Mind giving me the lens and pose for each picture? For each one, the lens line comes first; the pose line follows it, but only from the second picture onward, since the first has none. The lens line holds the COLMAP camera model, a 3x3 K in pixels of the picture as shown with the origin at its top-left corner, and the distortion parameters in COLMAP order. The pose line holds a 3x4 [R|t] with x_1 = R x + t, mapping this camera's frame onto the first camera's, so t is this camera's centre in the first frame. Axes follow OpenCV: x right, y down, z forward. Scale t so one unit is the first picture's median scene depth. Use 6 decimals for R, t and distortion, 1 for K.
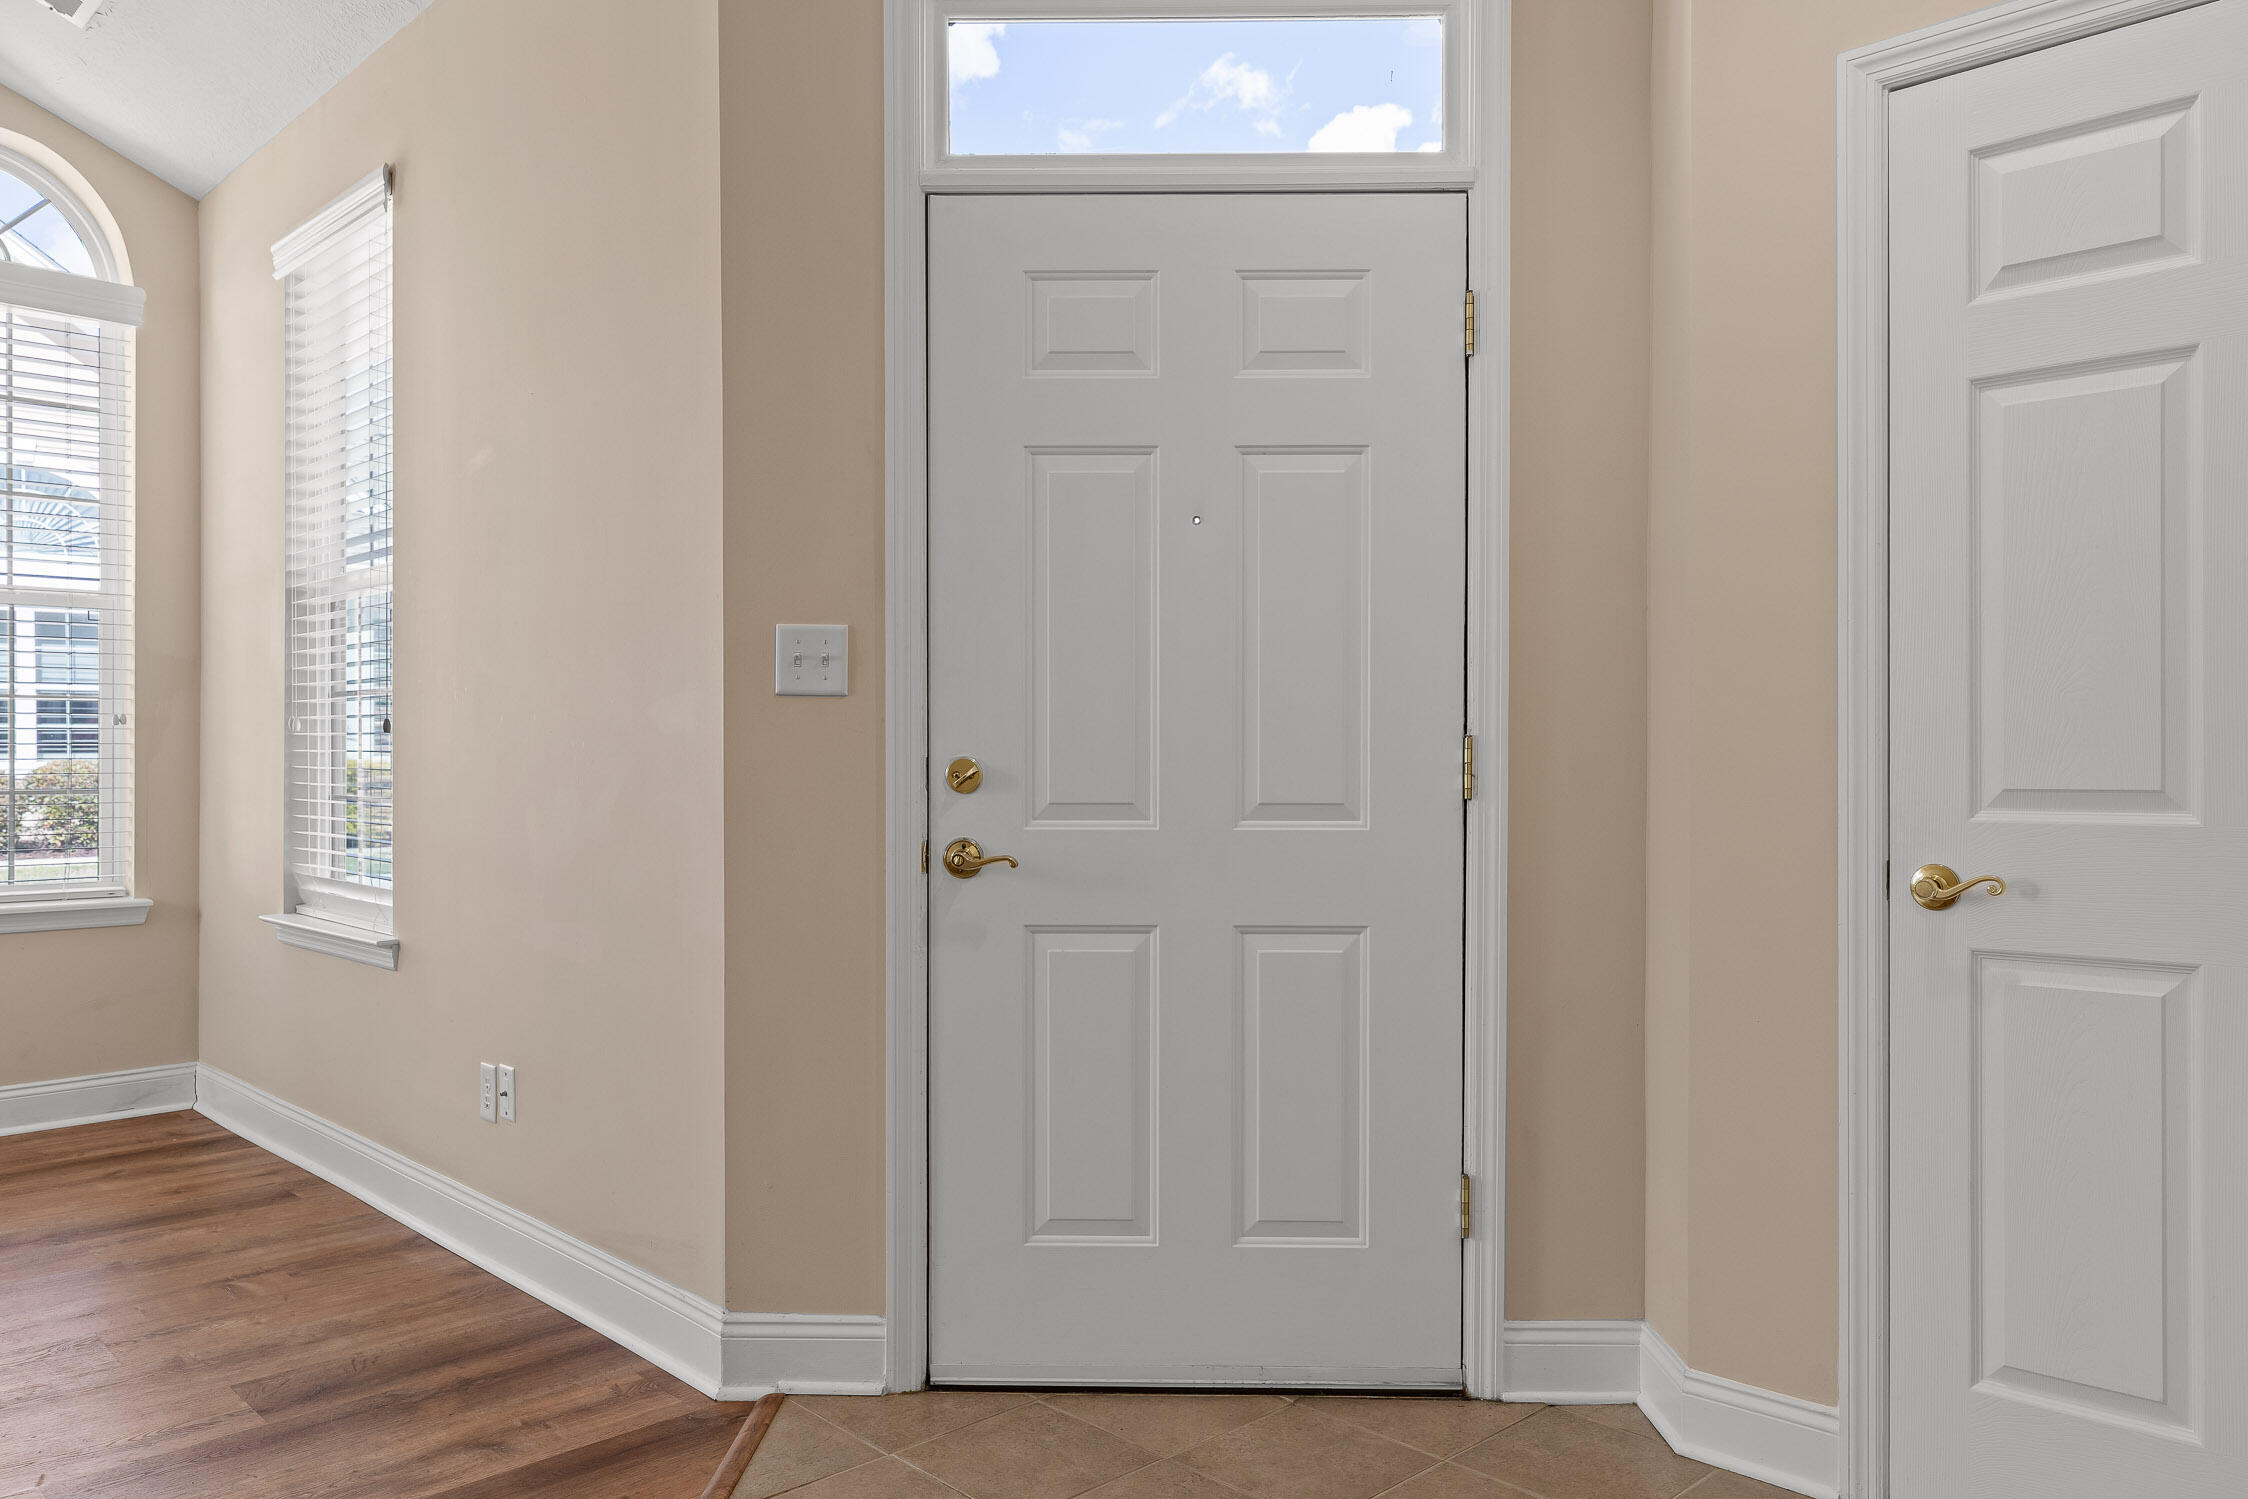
lens RADIAL K [[1652.8, 0, 1133.6], [0, 1652.8, 745.9], [0, 0, 1]] dist [0.043692, -0.002438]
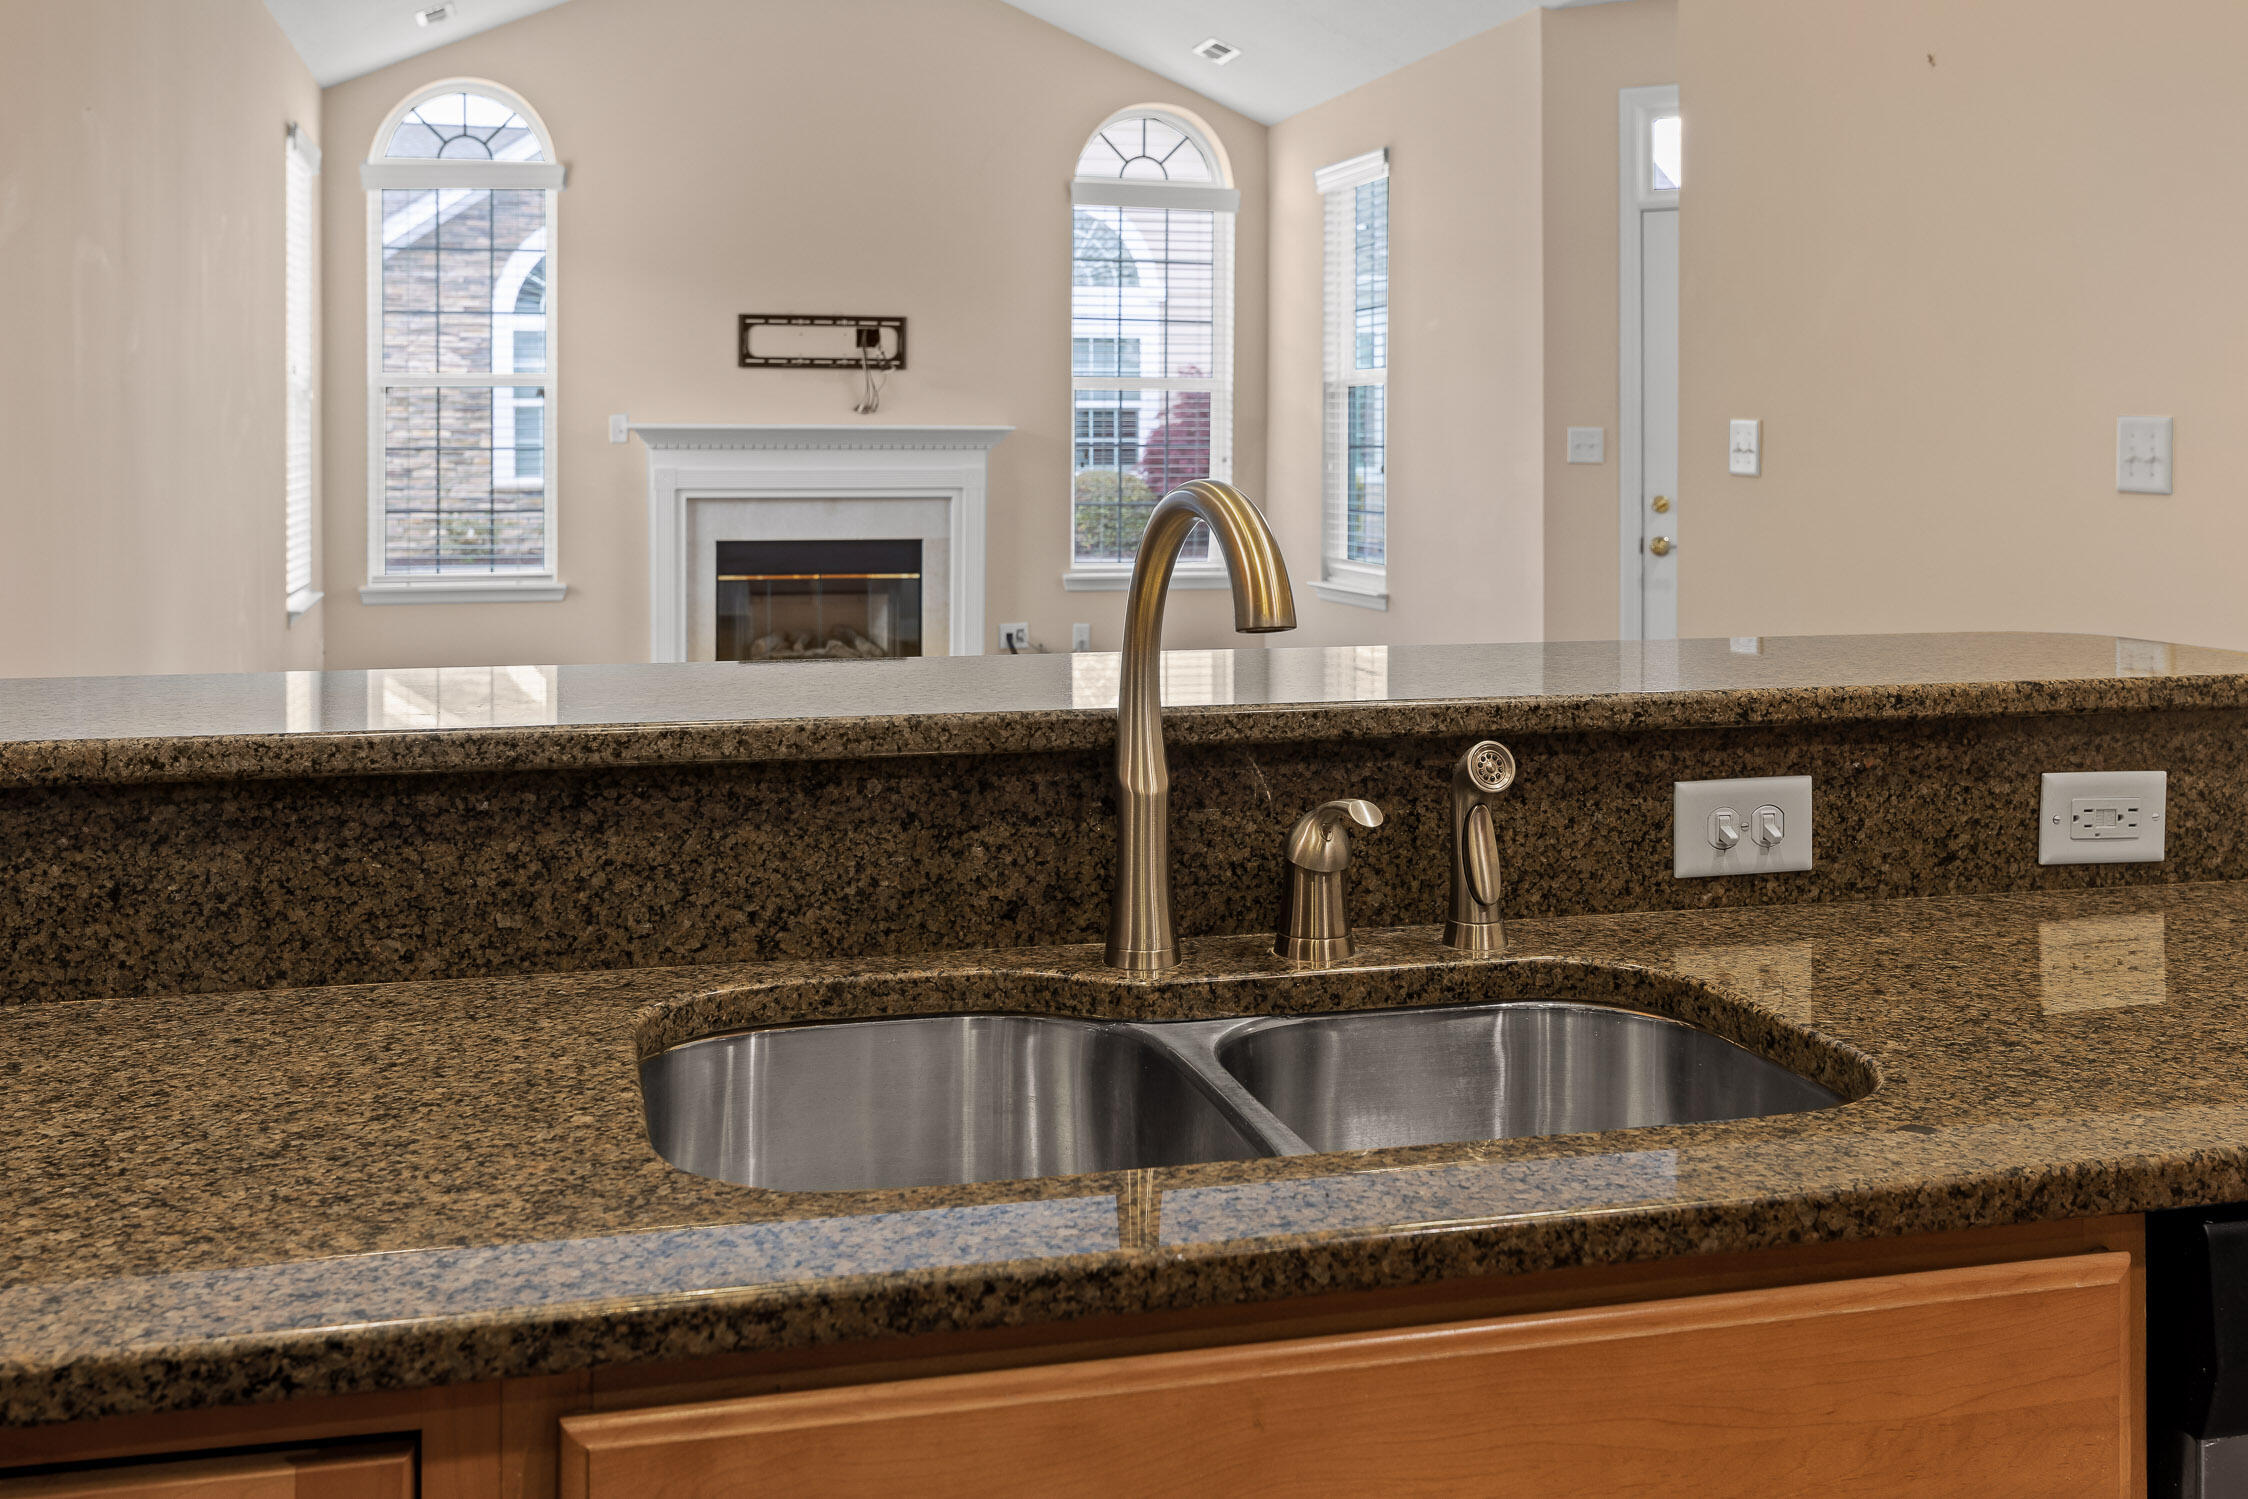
lens RADIAL K [[2170.7, 0, 1117.0], [0, 2170.7, 746.3], [0, 0, 1]] dist [-0.012408, 0.000000]
pose [[0.867976, 0.054925, -0.493559, 0.461817], [0.018704, 0.989544, 0.143011, -0.057847], [0.496254, -0.133362, 0.857873, -1.159251]]
